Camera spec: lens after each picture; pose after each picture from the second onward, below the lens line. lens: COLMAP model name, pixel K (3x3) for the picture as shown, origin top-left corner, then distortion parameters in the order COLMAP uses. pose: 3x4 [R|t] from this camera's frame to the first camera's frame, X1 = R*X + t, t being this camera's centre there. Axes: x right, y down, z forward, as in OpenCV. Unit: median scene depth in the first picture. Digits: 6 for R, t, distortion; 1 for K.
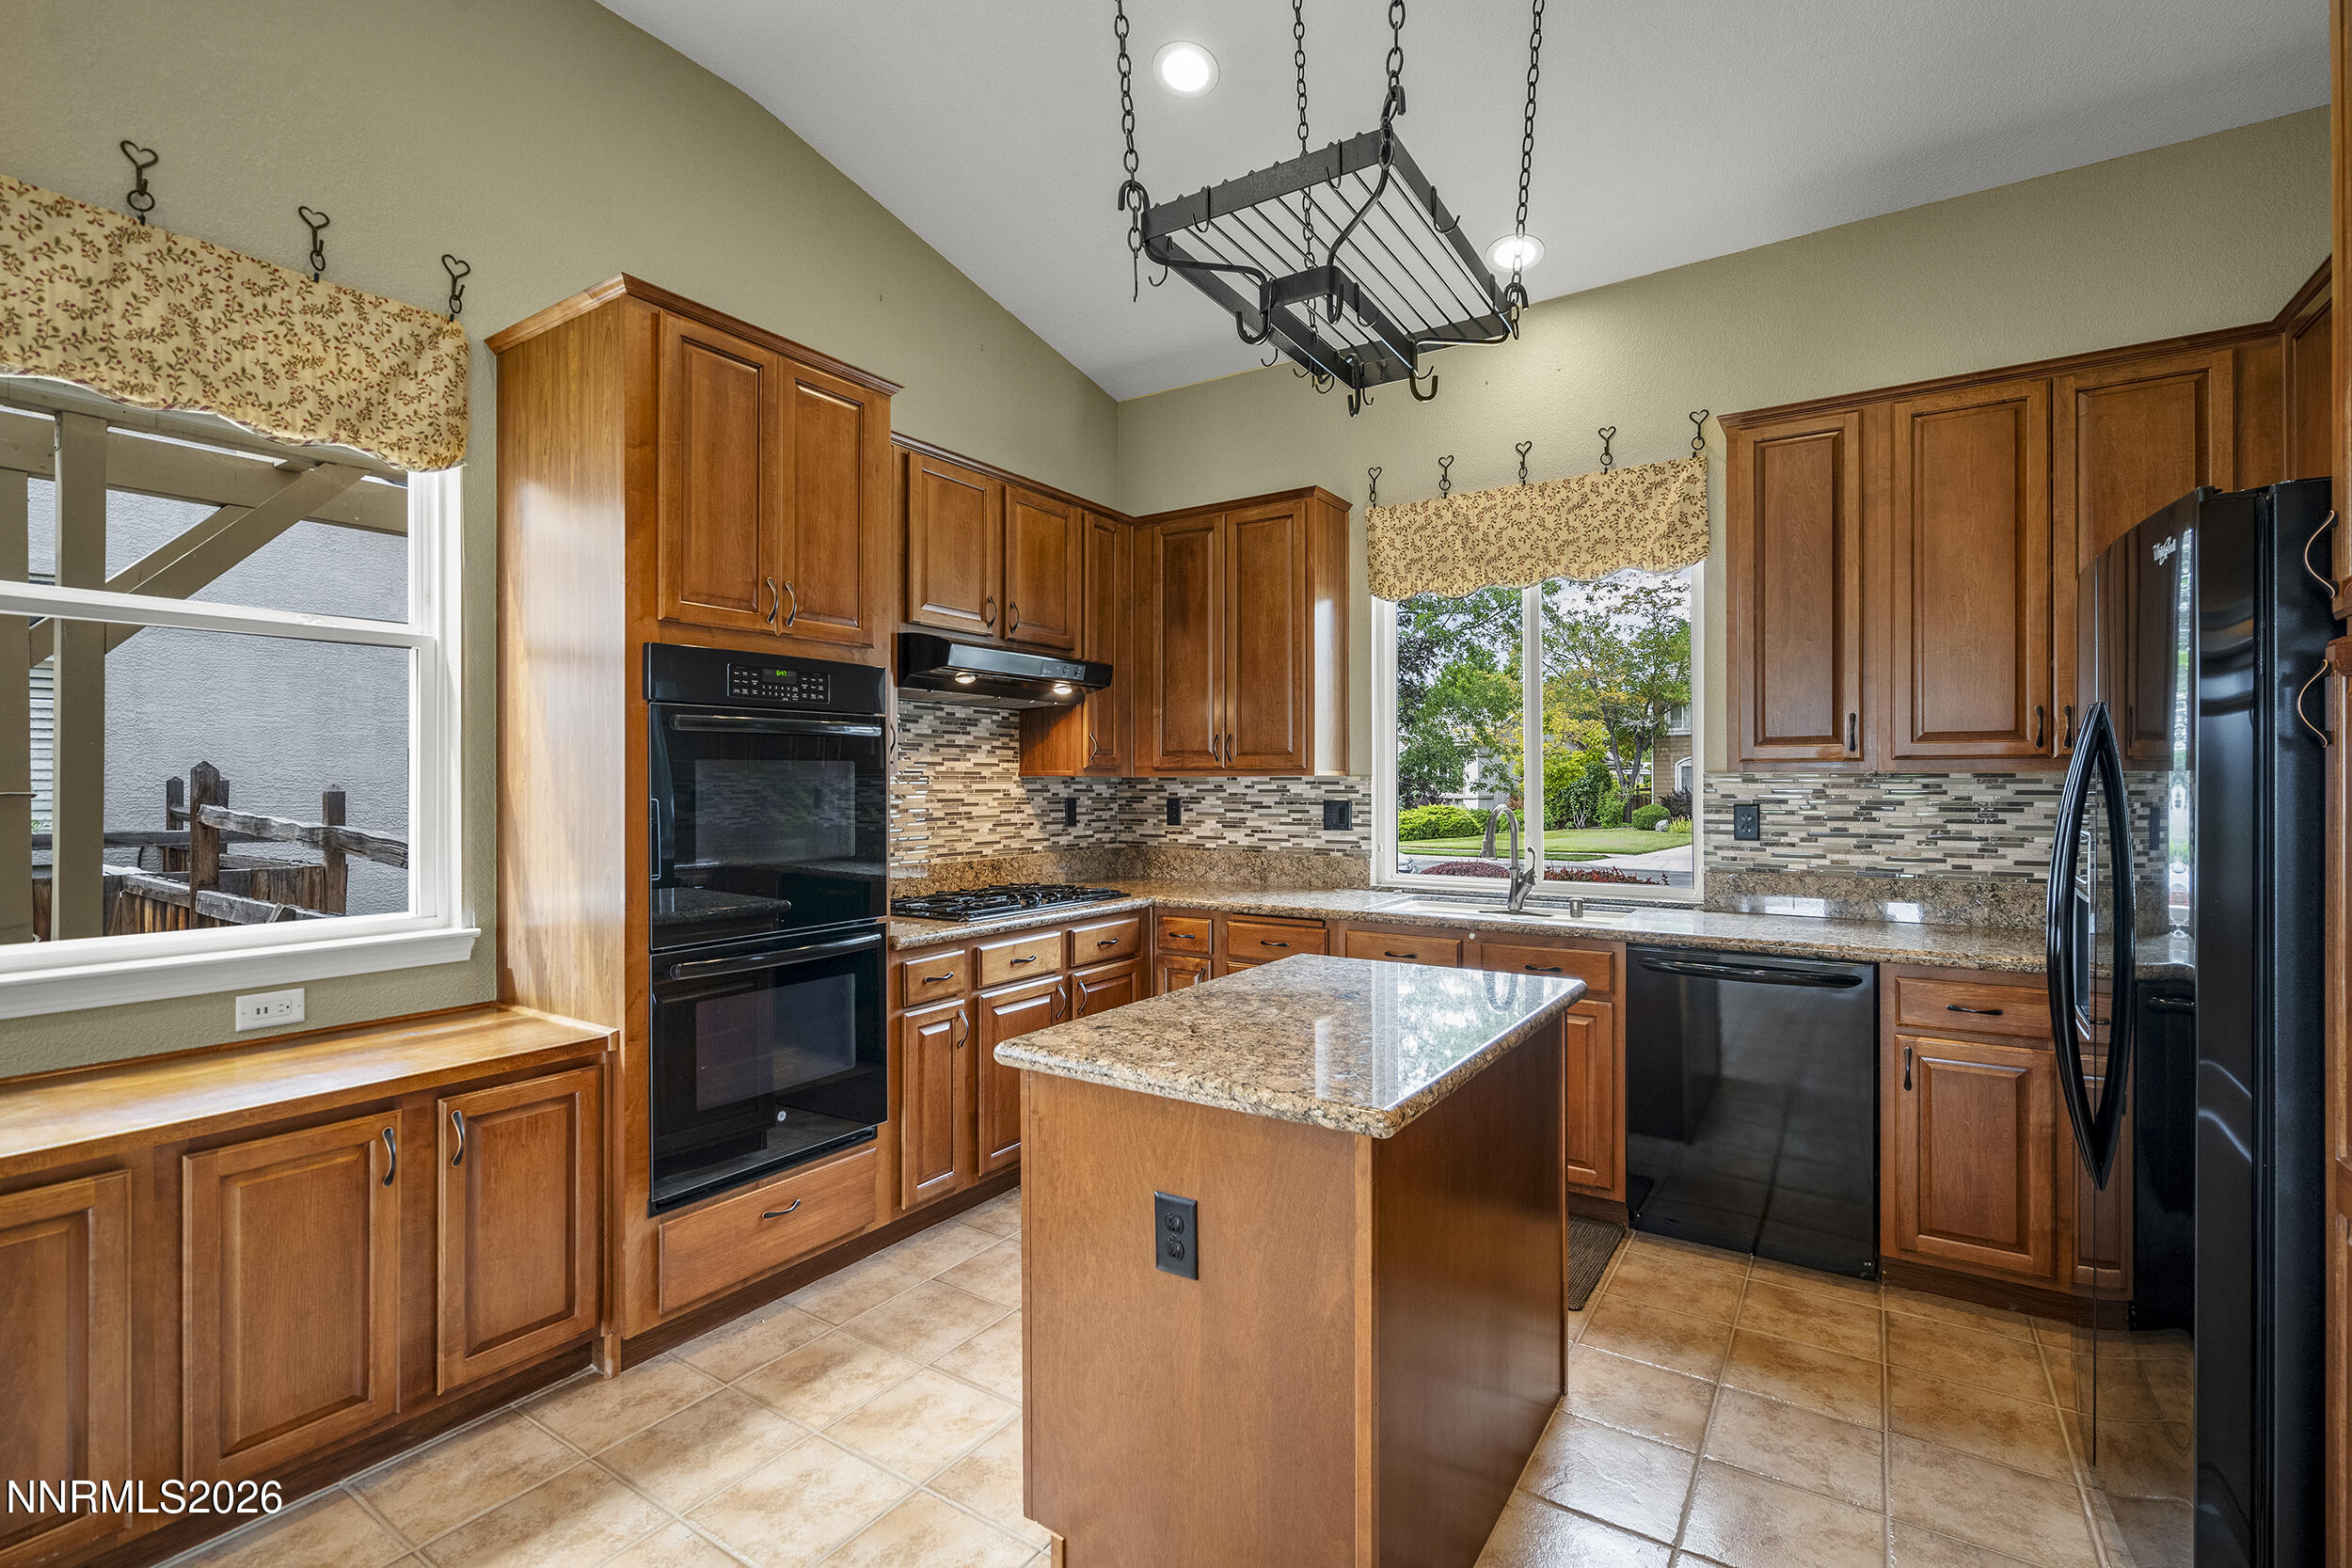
lens RADIAL K [[1067.8, 0, 1147.5], [0, 1067.8, 784.1], [0, 0, 1]] dist [-0.005600, 0.002224]
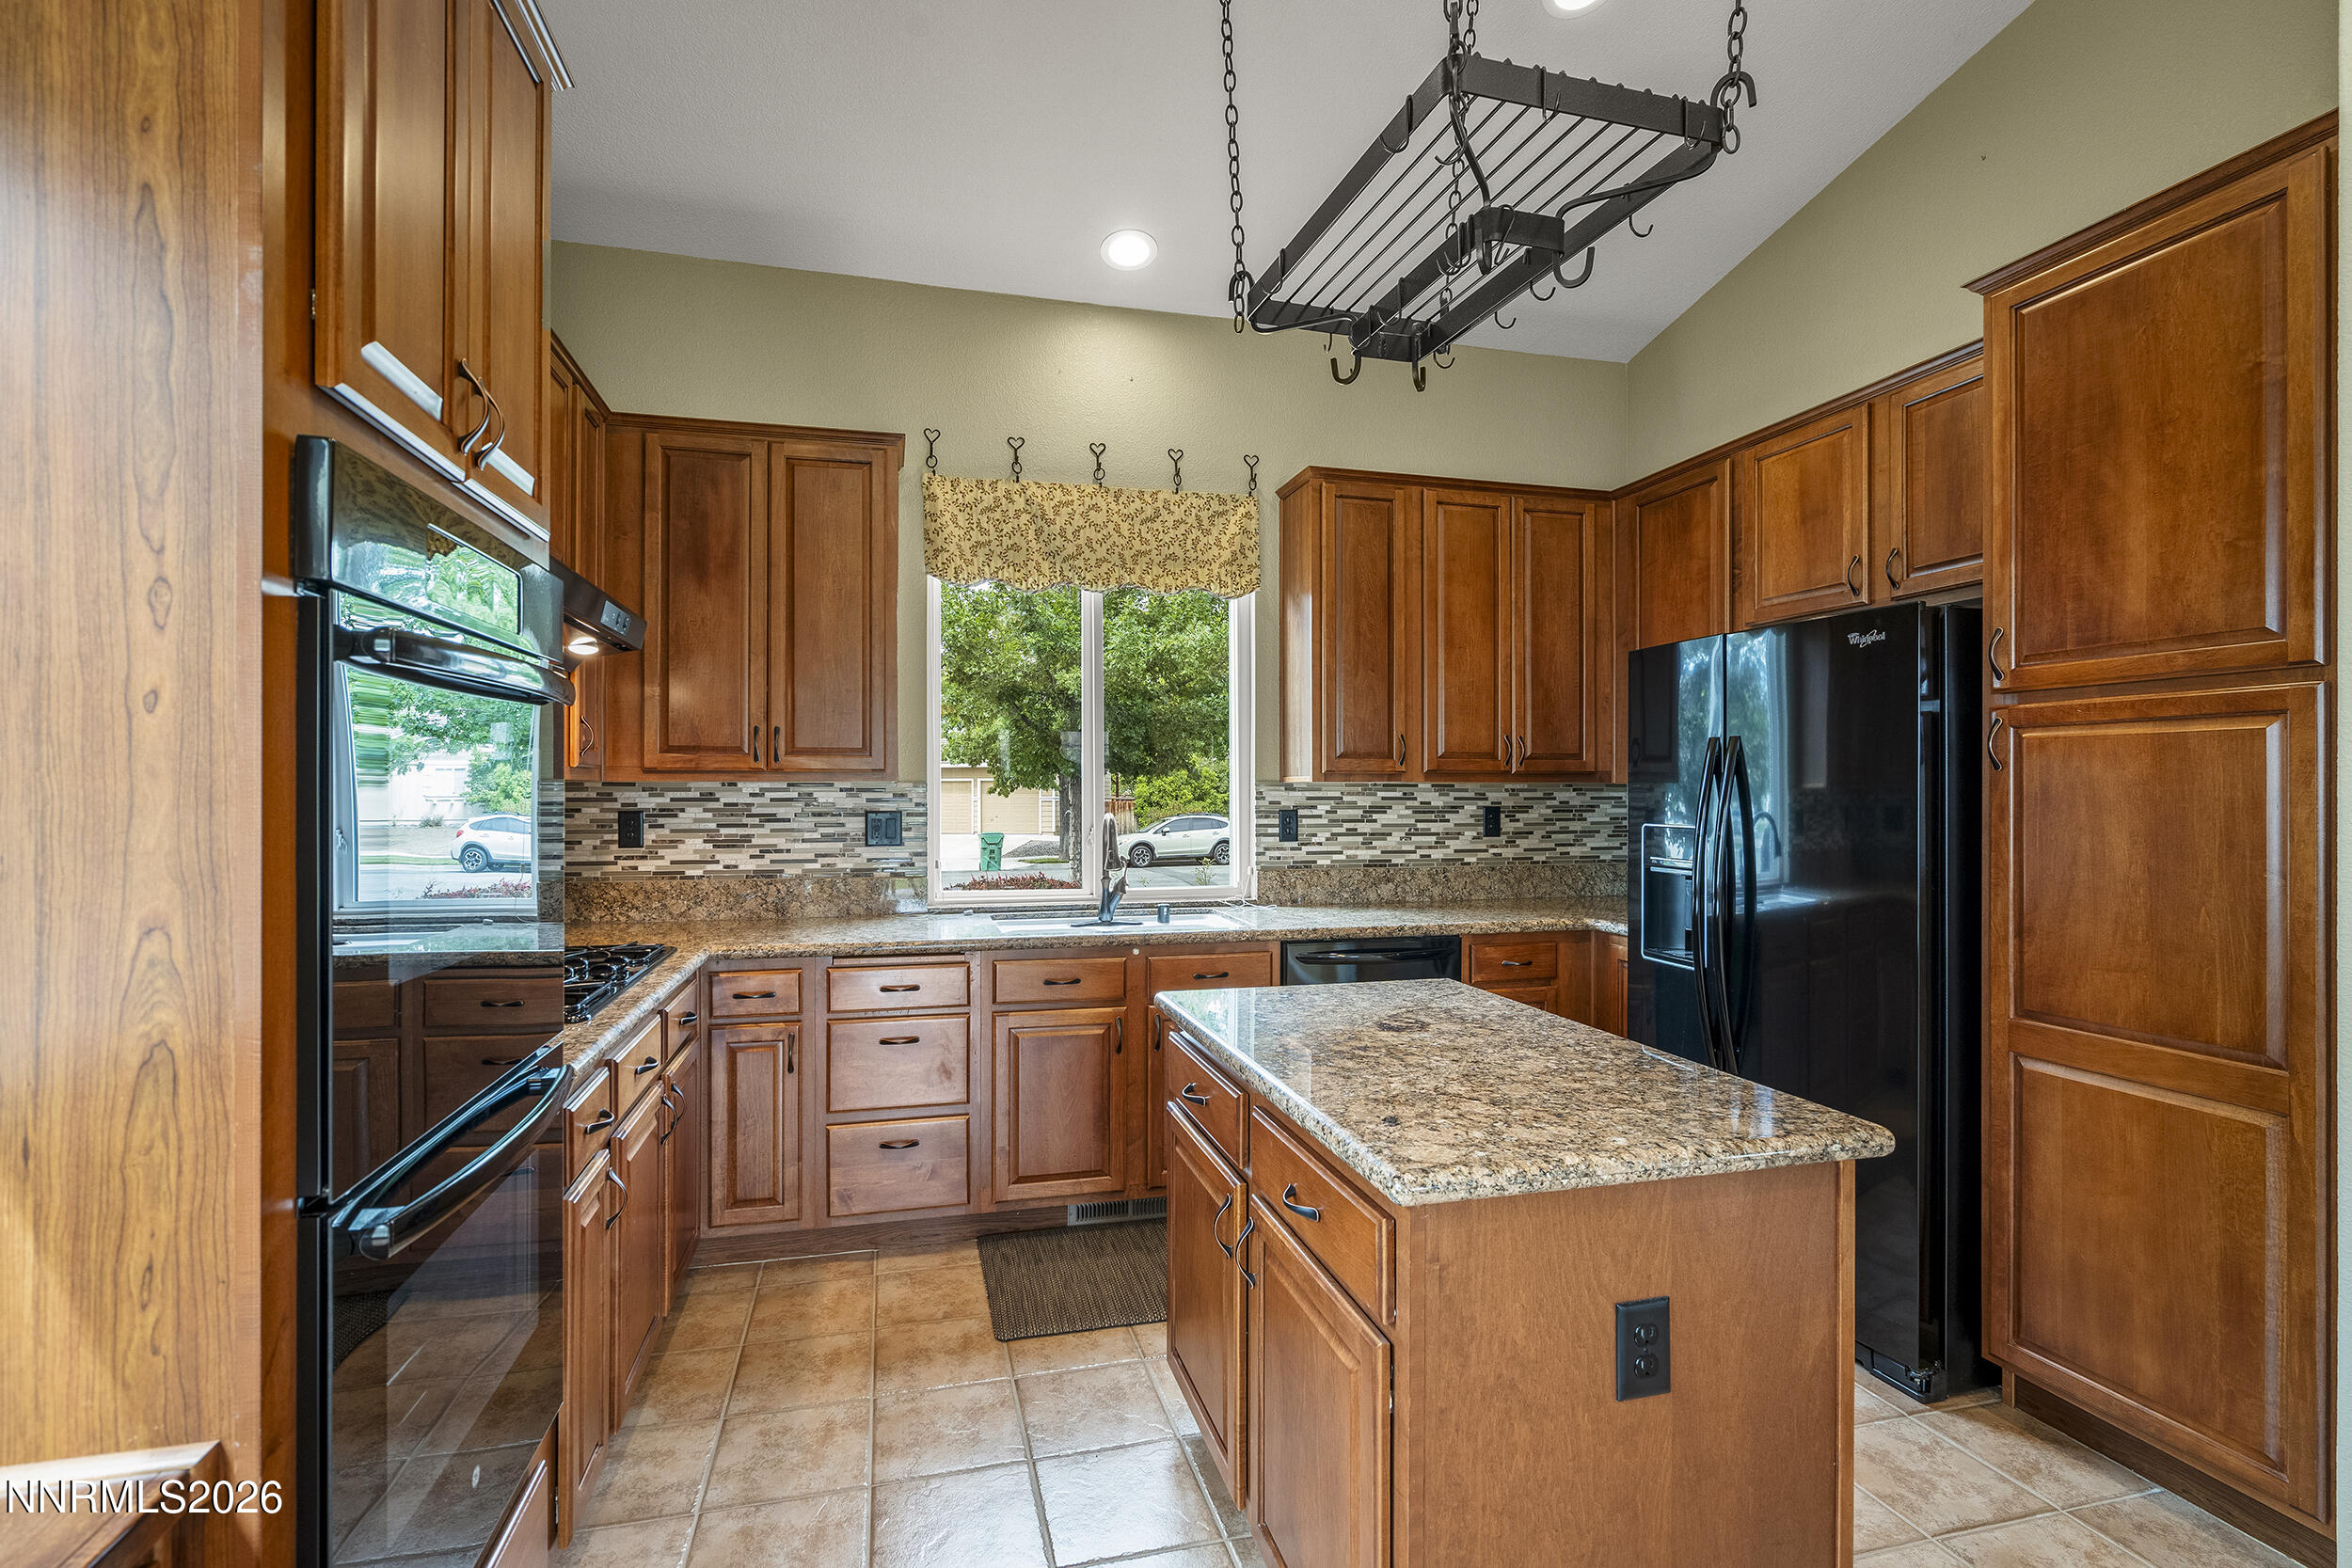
lens RADIAL K [[1067.8, 0, 1162.7], [0, 1067.8, 786.7], [0, 0, 1]] dist [-0.005600, 0.002224]
pose [[0.665743, 0.004358, 0.746169, -0.343735], [-0.000942, 0.999987, -0.005000, 0.000345], [-0.746181, 0.002626, 0.665738, 0.306553]]
